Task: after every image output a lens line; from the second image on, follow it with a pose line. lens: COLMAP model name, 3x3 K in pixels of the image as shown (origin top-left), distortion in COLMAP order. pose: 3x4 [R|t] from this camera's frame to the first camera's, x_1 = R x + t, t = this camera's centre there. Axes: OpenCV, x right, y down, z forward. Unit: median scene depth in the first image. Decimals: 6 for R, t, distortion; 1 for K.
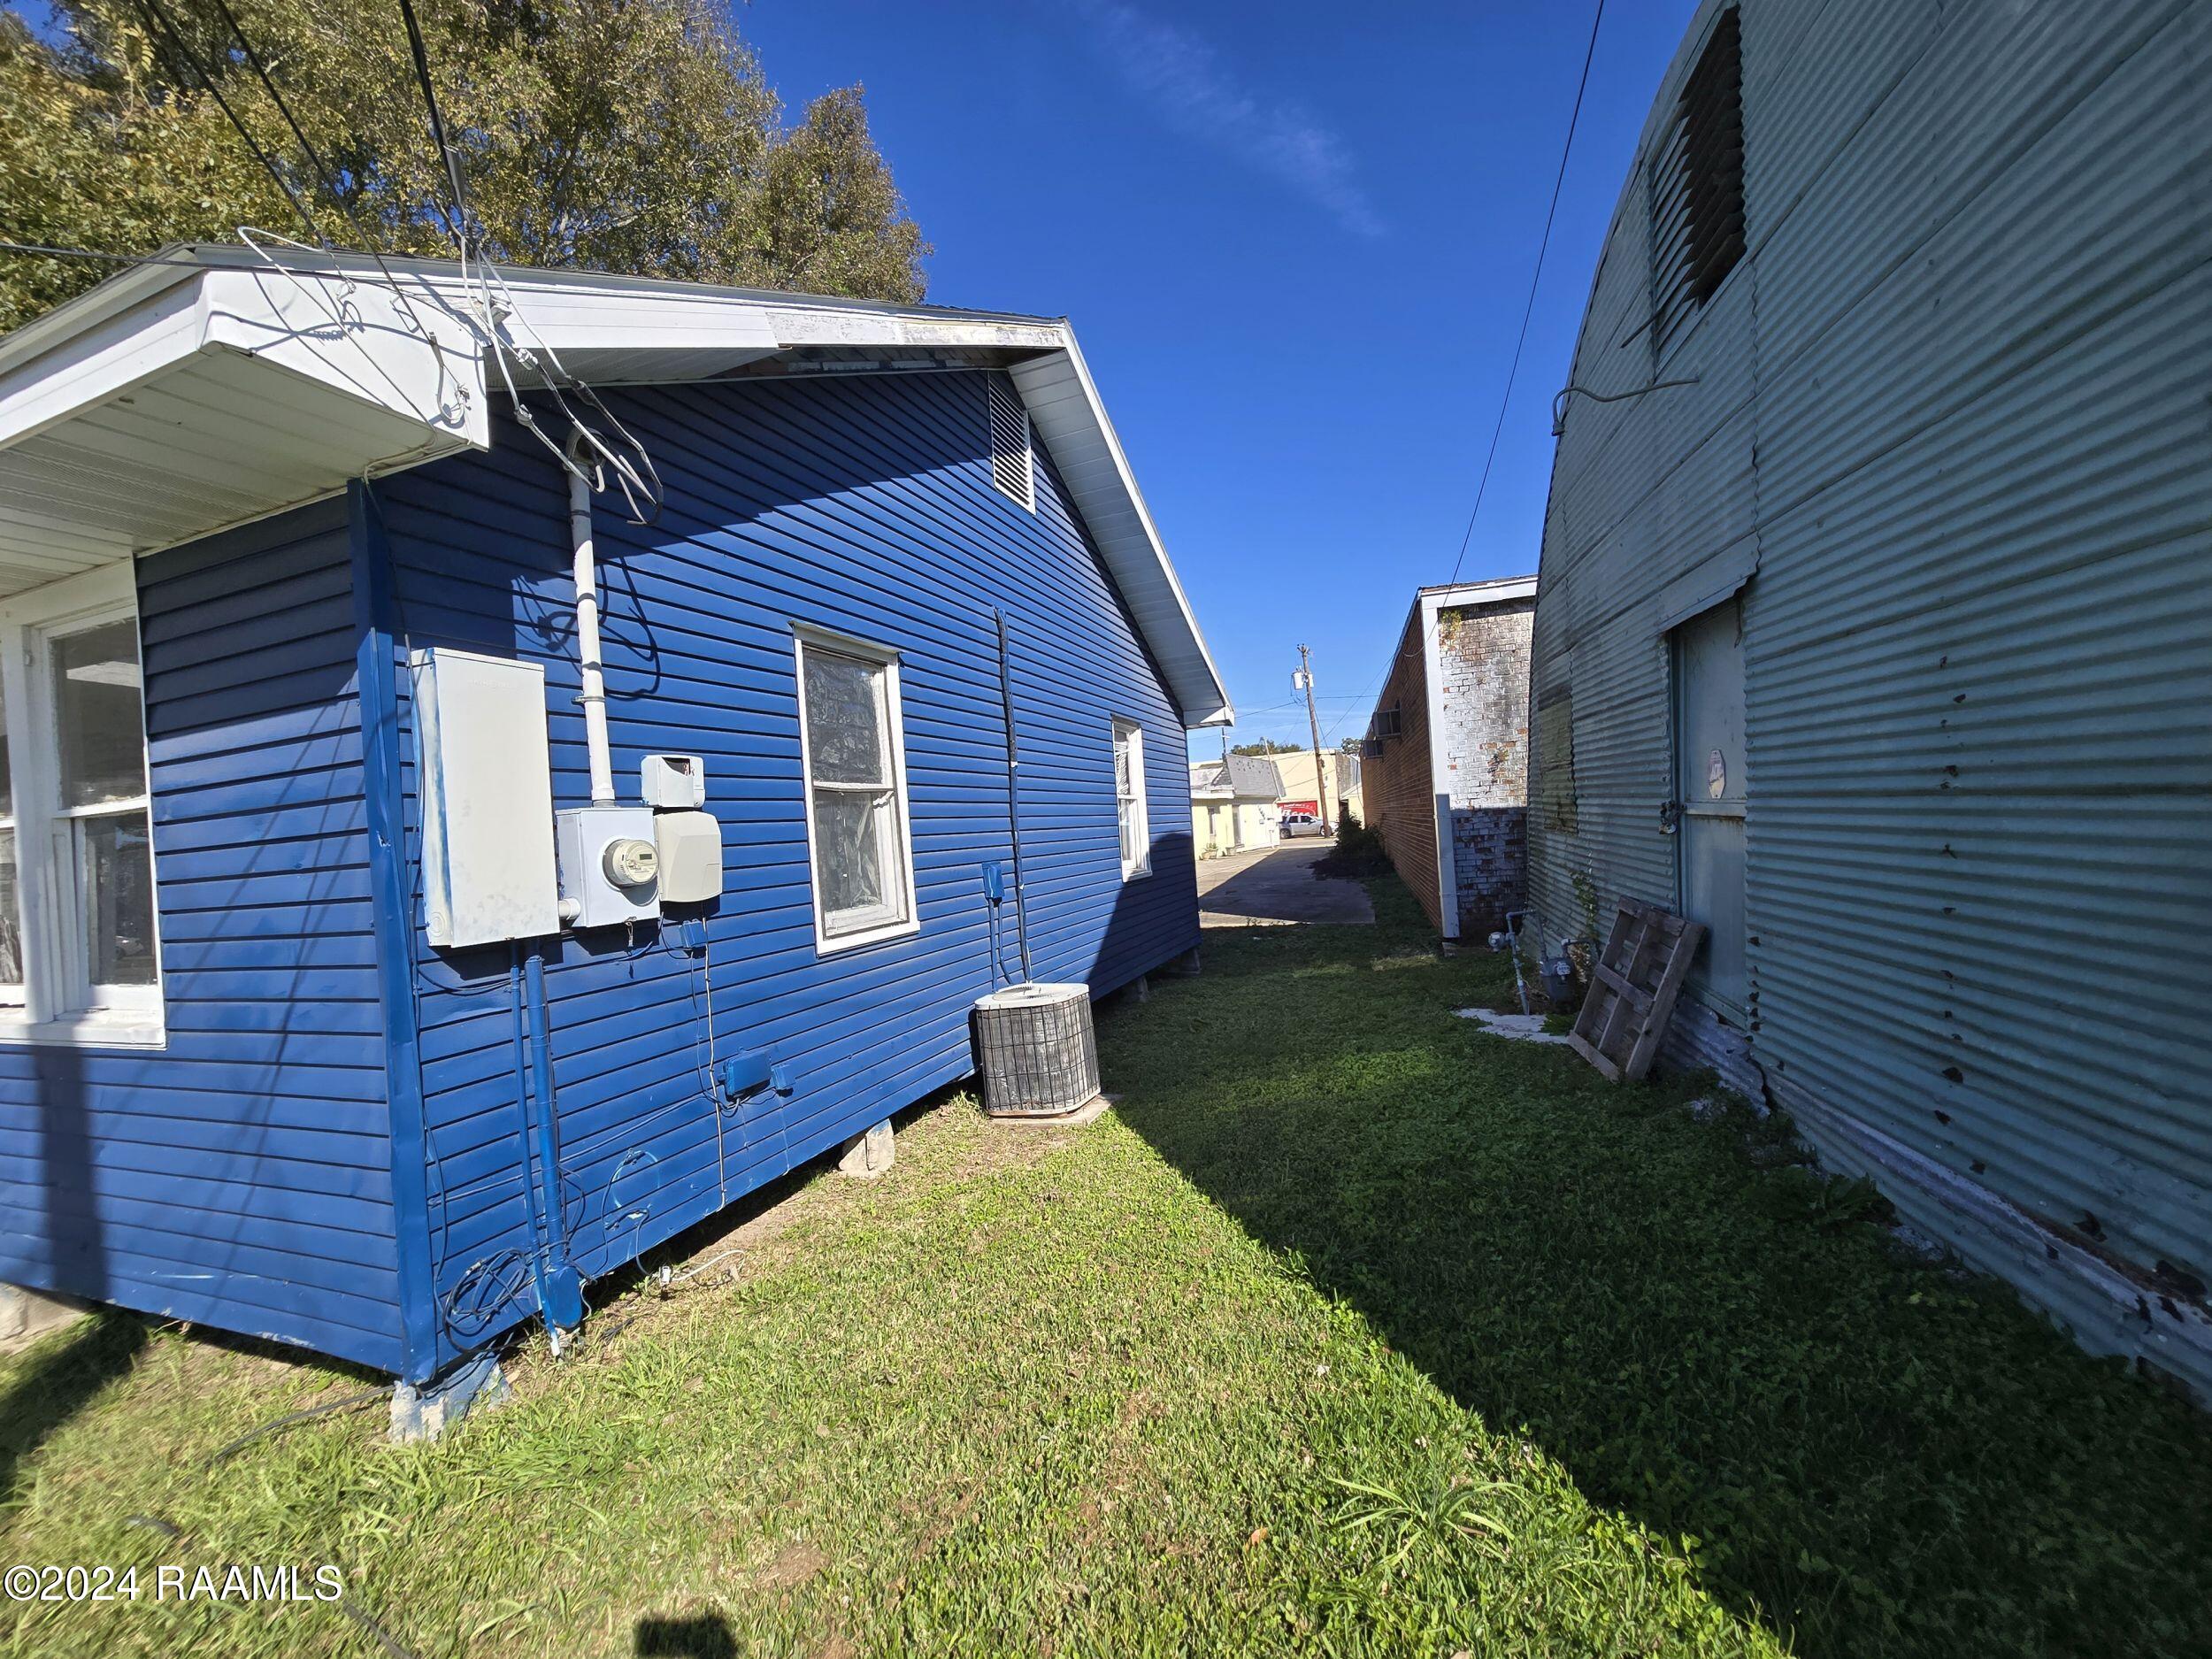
lens RADIAL K [[884.4, 0, 1101.4], [0, 884.4, 843.8], [0, 0, 1]] dist [0.015095, -0.000036]
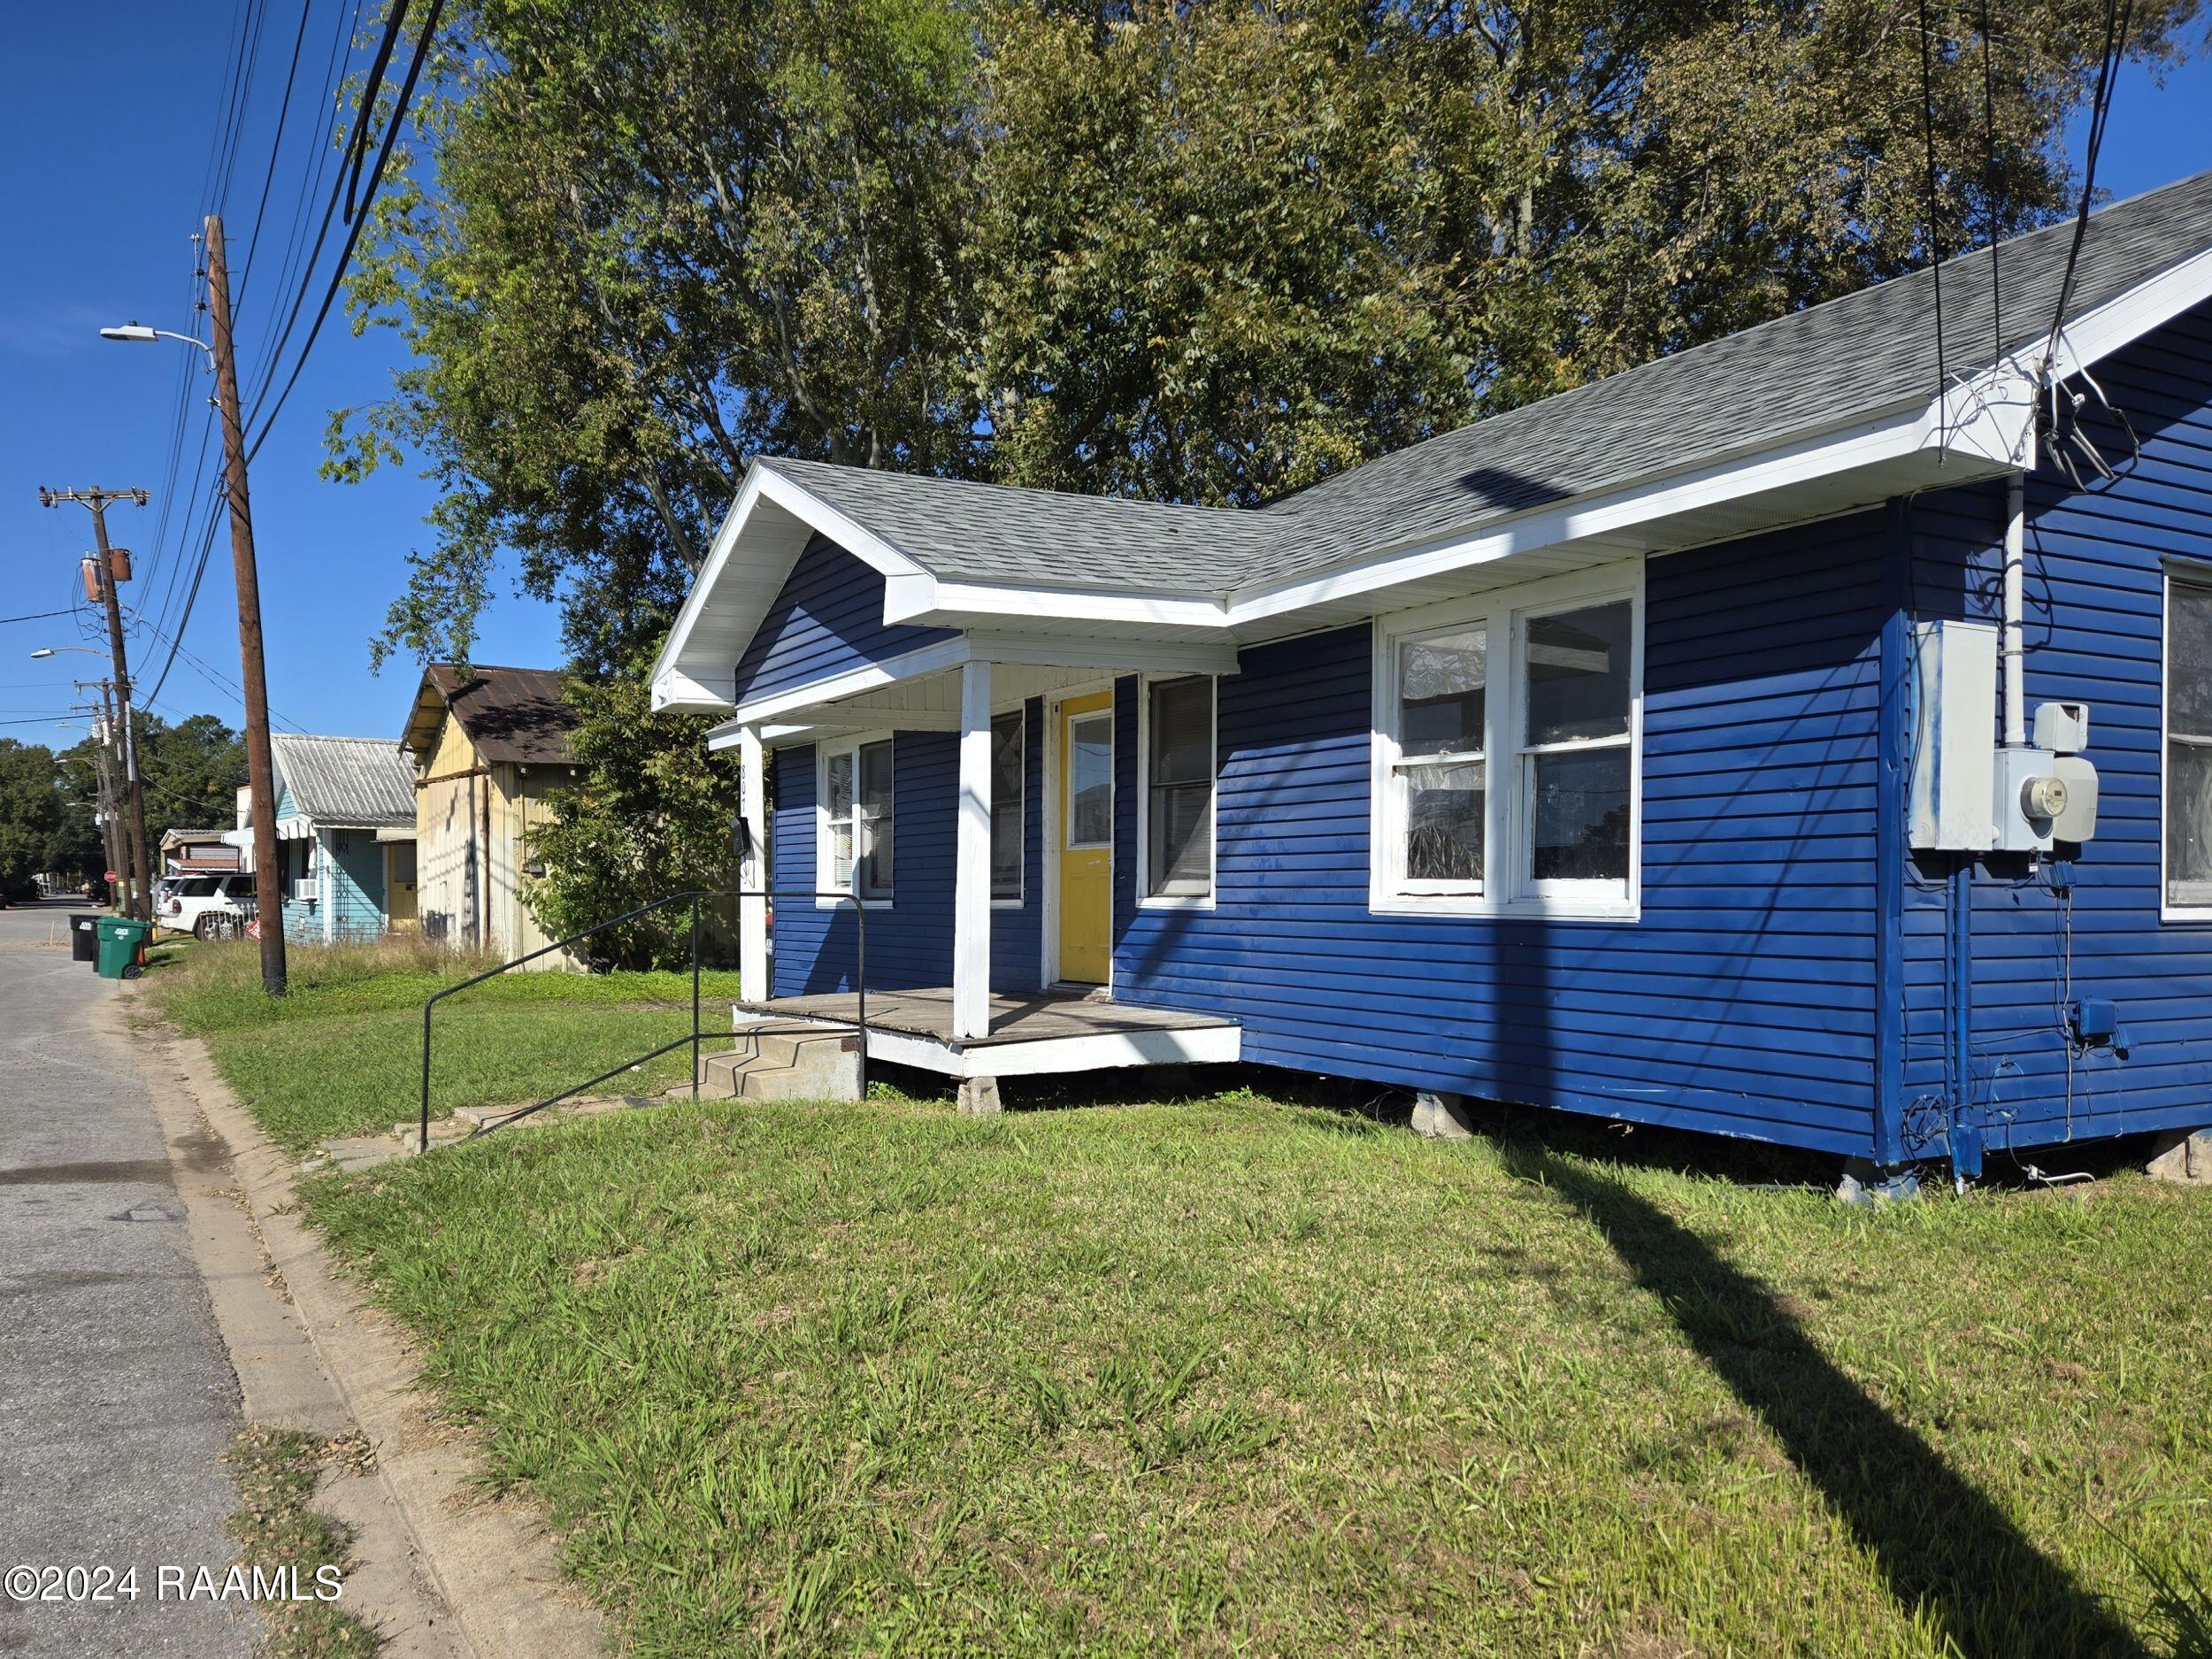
lens RADIAL K [[1603.3, 0, 1079.1], [0, 1603.3, 911.6], [0, 0, 1]] dist [0.041270, -0.007102]
pose [[0.763310, 0.083592, -0.640602, -0.127343], [-0.068864, 0.996472, 0.047975, 0.149806], [0.642352, 0.007495, 0.766373, -1.367193]]
